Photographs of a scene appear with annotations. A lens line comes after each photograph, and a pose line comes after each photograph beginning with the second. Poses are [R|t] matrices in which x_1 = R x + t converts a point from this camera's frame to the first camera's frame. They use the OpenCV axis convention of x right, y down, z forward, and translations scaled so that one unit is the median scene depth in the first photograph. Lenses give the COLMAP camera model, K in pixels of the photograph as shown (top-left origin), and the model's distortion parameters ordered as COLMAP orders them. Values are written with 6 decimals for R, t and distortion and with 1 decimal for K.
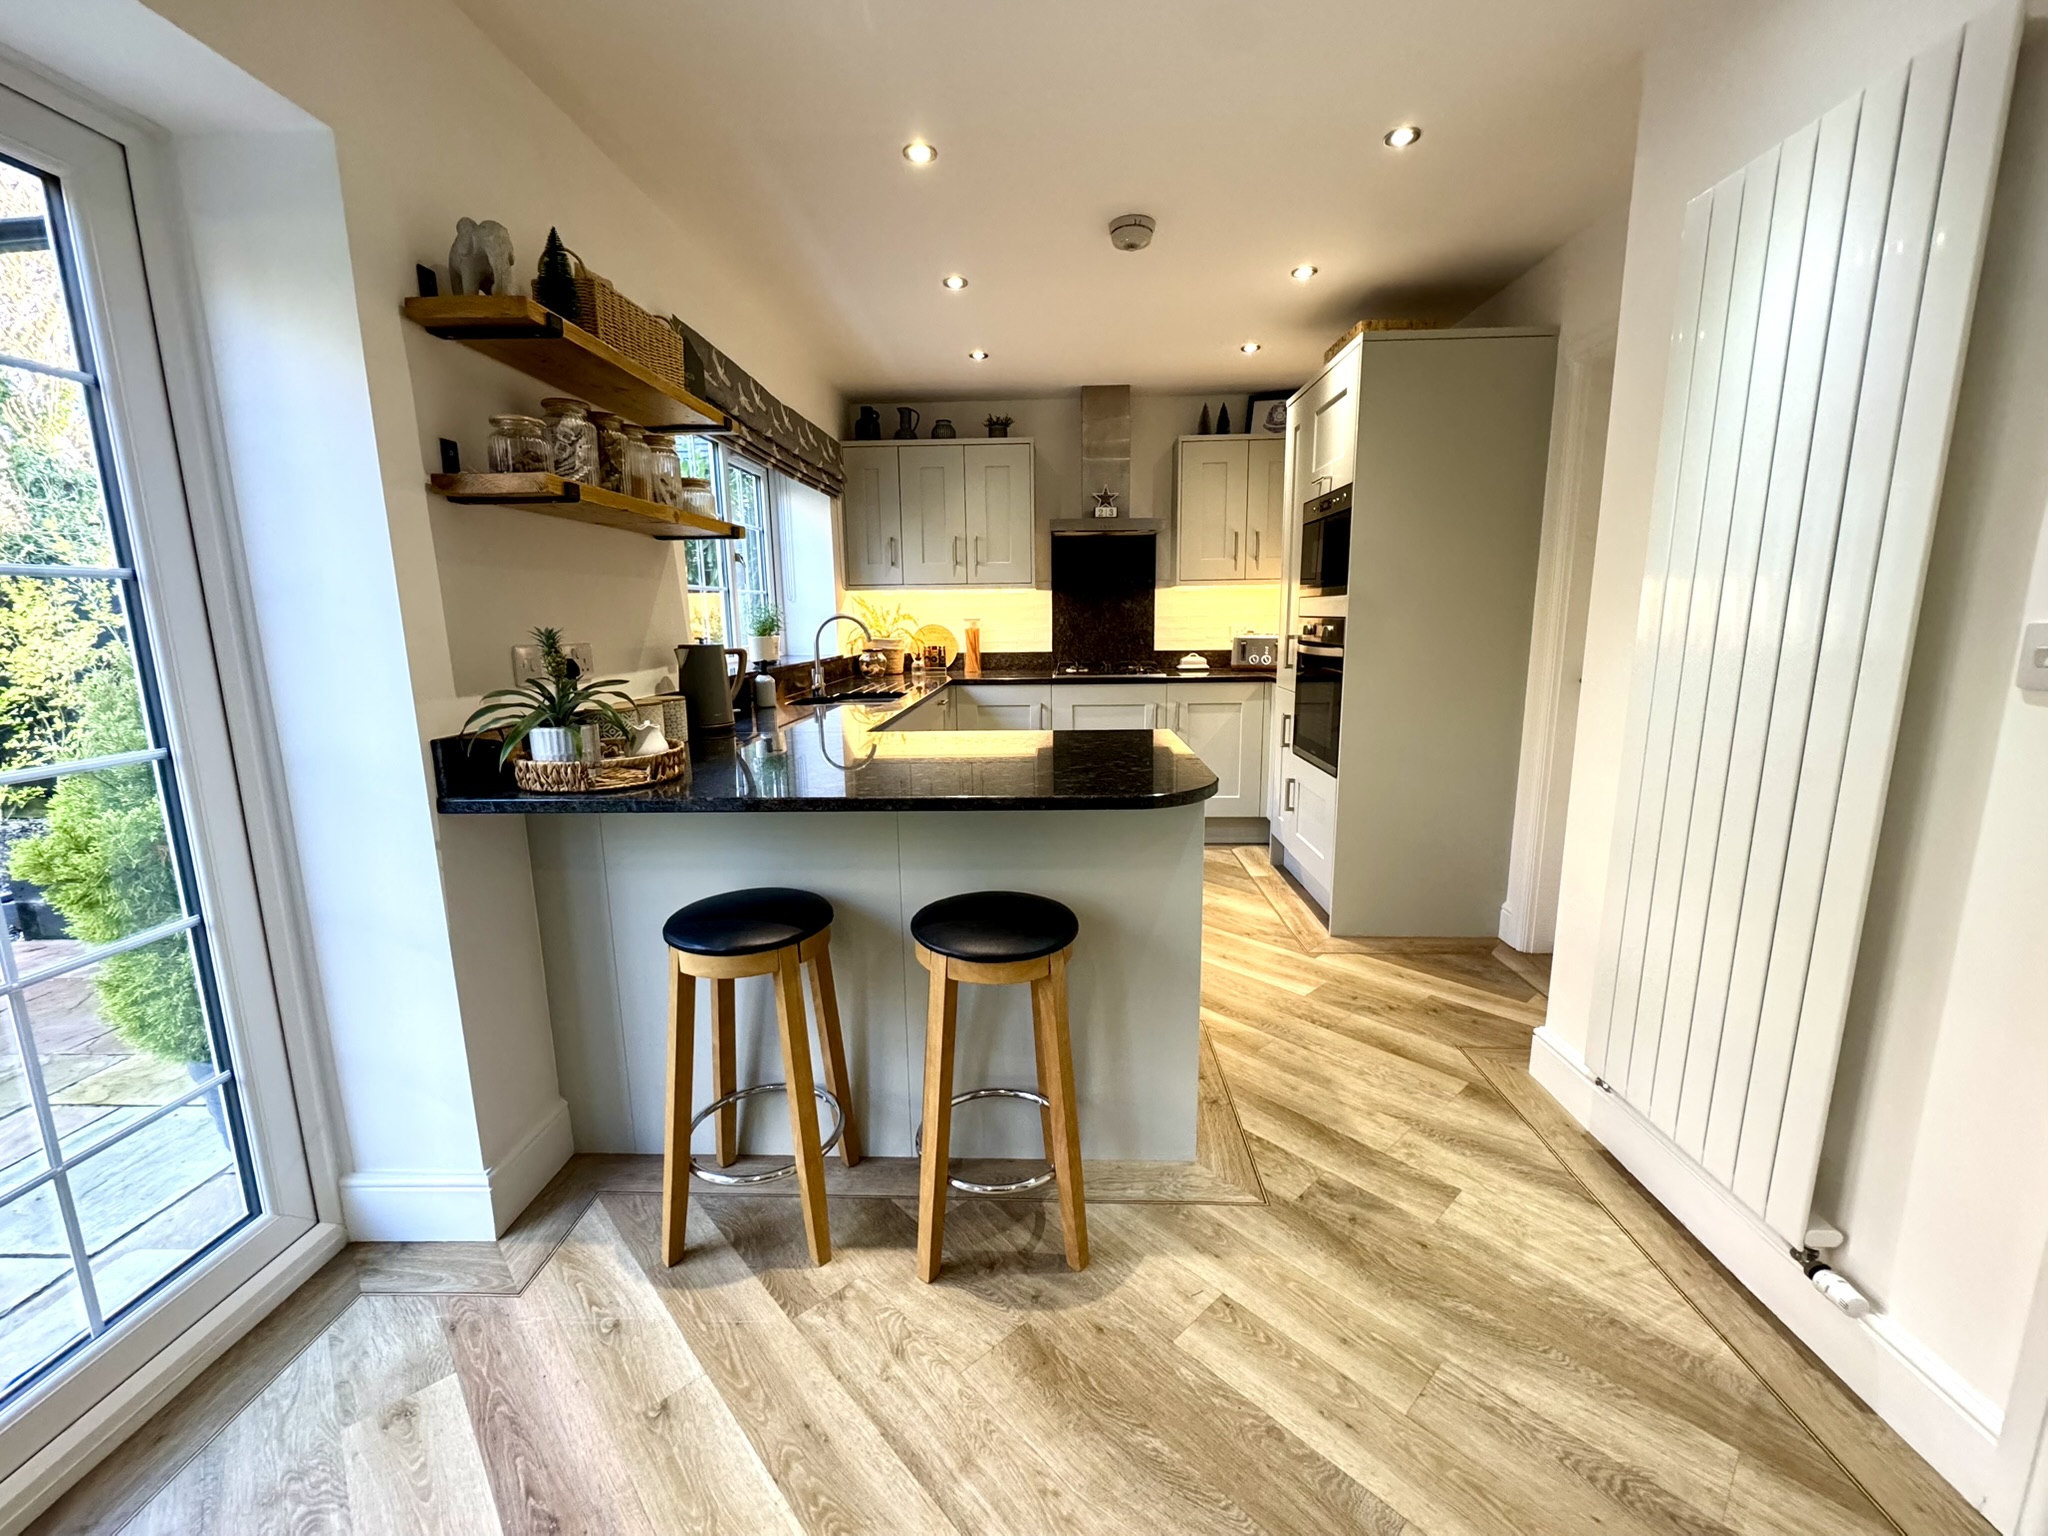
lens RADIAL K [[834.0, 0, 1024.0], [0, 834.0, 768.0], [0, 0, 1]] dist [-0.001778, -0.000128]
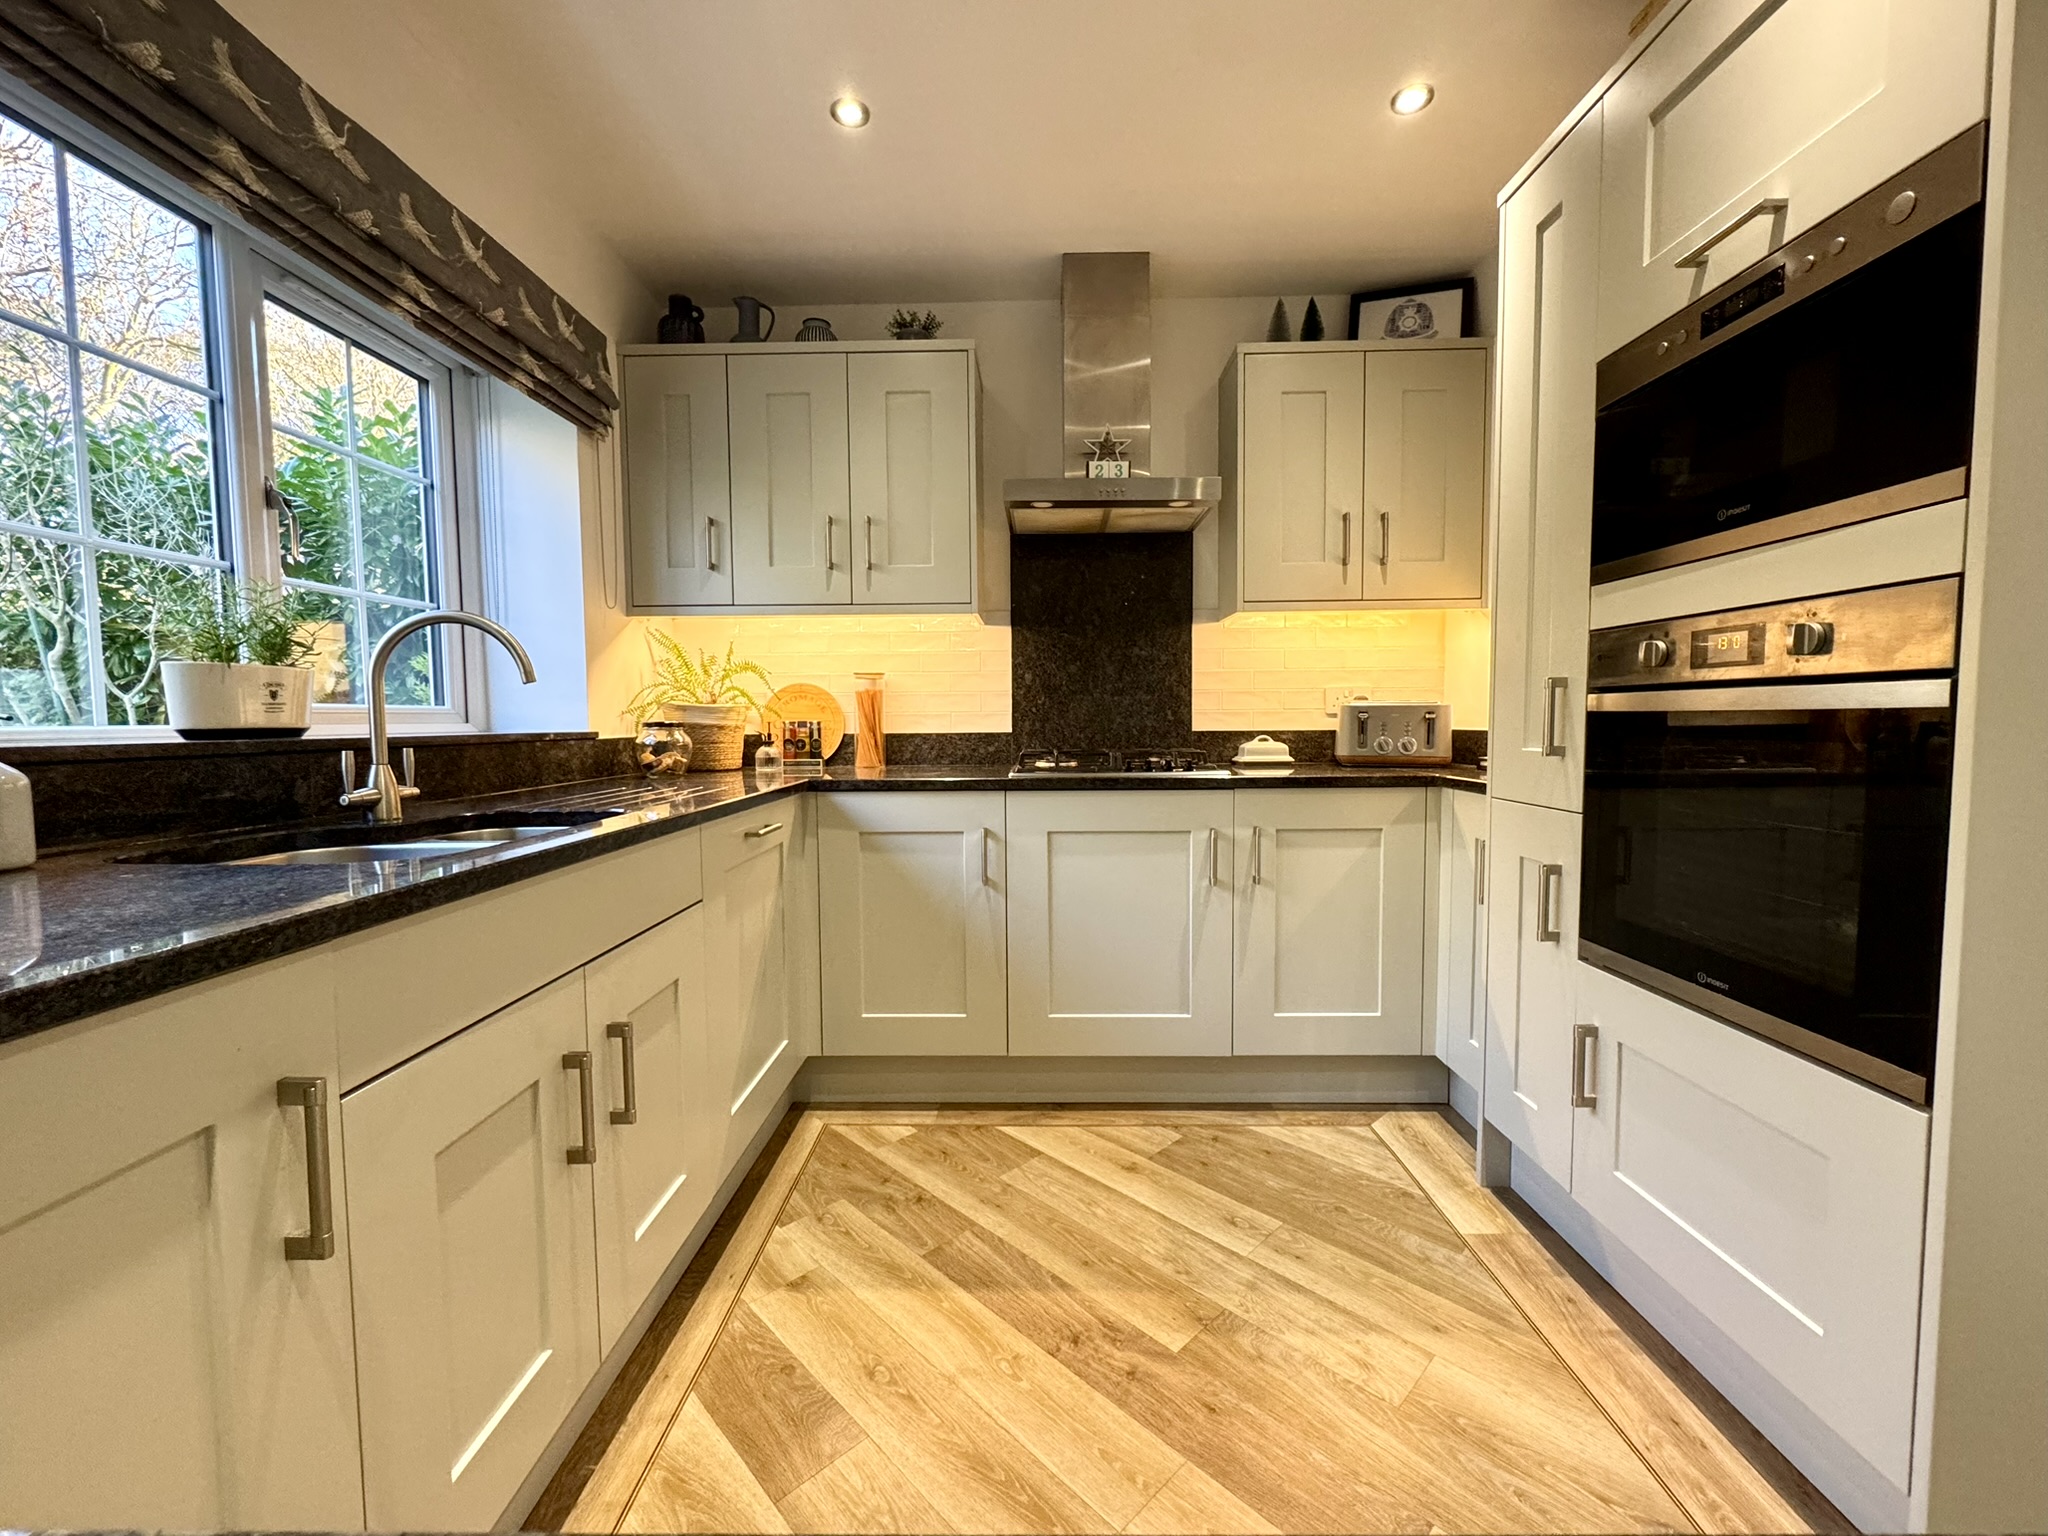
lens RADIAL K [[825.1, 0, 1024.0], [0, 825.1, 768.0], [0, 0, 1]] dist [-0.002544, -0.000132]
pose [[0.999665, 0.003370, 0.025677, 0.037019], [-0.000210, 0.992521, -0.122076, -0.062938], [-0.025897, 0.122029, 0.992189, 0.597967]]
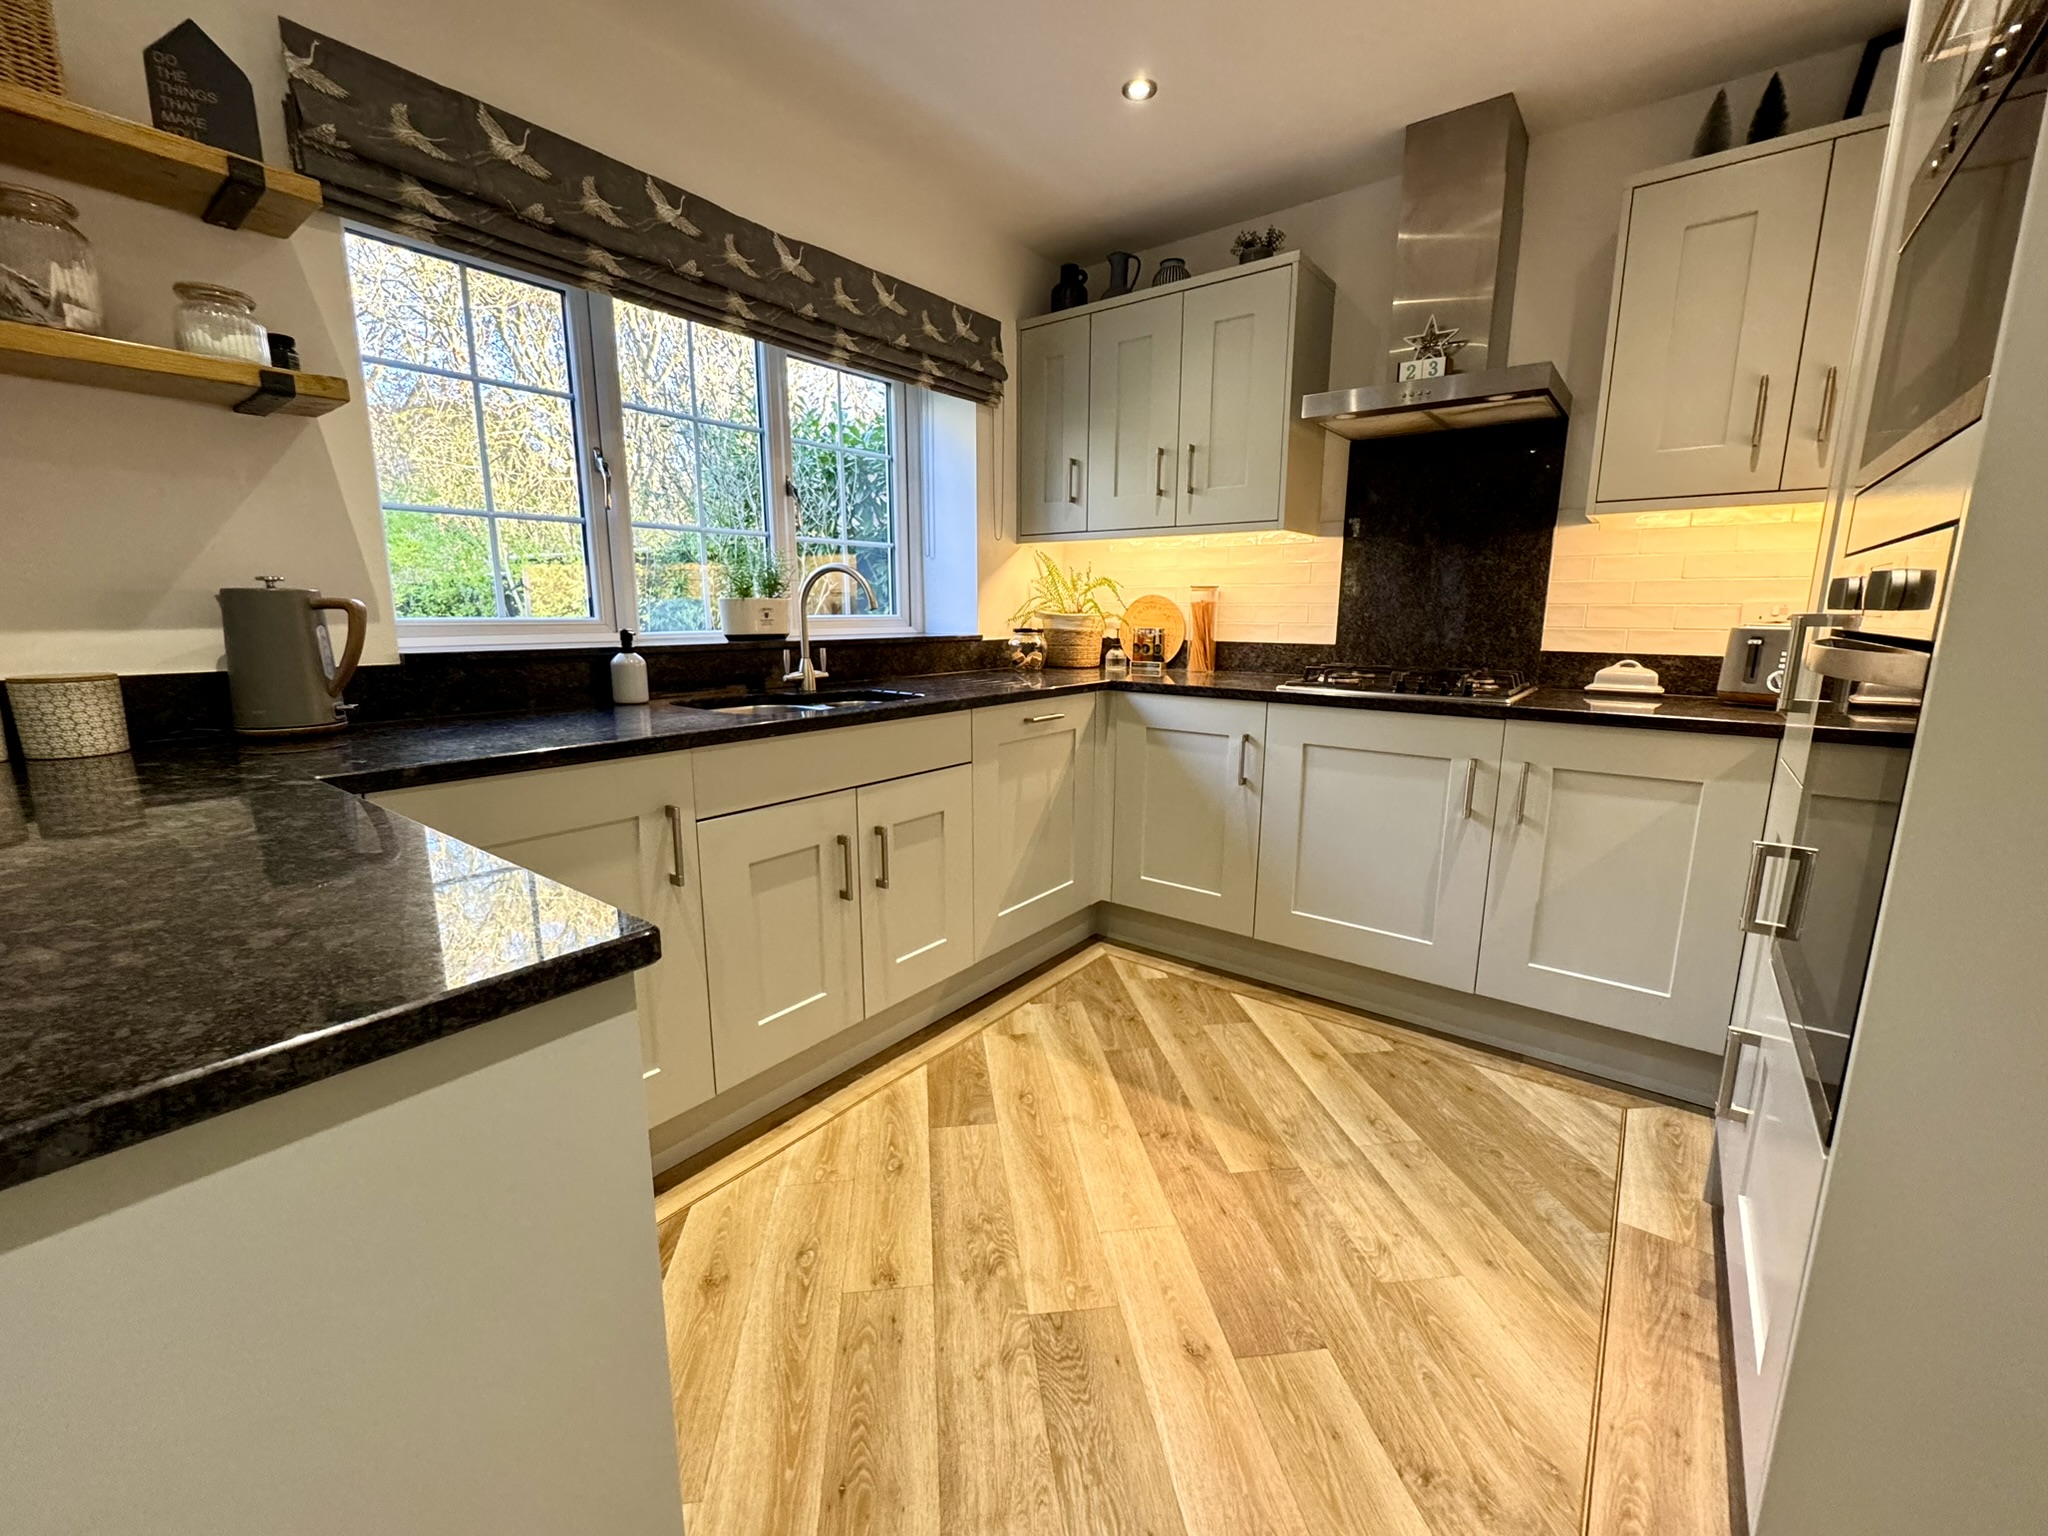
lens RADIAL K [[834.0, 0, 1024.0], [0, 834.0, 768.0], [0, 0, 1]] dist [-0.001778, -0.000128]
pose [[0.817386, 0.124963, -0.562374, 0.256209], [-0.118779, 0.991772, 0.047738, -0.076591], [0.563713, 0.027778, 0.825504, 0.546474]]
